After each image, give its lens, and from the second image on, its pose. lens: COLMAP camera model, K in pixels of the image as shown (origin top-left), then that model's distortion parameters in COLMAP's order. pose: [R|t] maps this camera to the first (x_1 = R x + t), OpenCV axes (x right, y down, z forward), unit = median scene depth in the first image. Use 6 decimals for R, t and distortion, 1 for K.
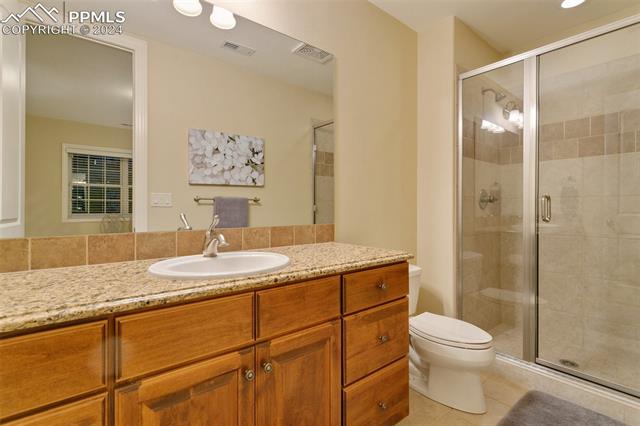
lens RADIAL K [[461.6, 0, 320.1], [0, 461.6, 212.8], [0, 0, 1]] dist [-0.003754, 0.000072]
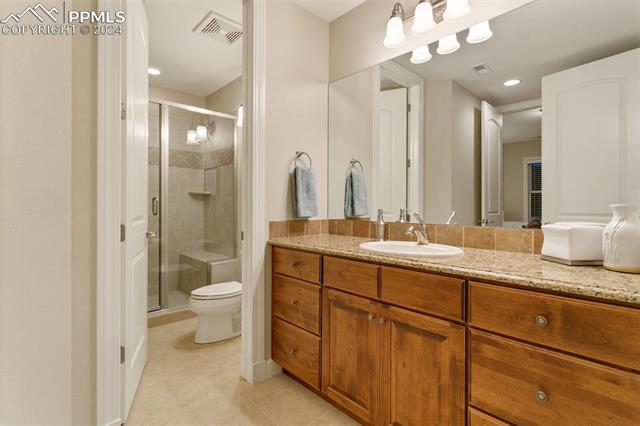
lens RADIAL K [[305.5, 0, 320.1], [0, 305.5, 208.0], [0, 0, 1]] dist [-0.000196, 0.001579]
pose [[-0.158863, 0.010672, -0.987243, 0.763718], [0.000148, 0.999942, 0.010785, -0.014361], [0.987301, 0.001567, -0.158856, 0.901076]]
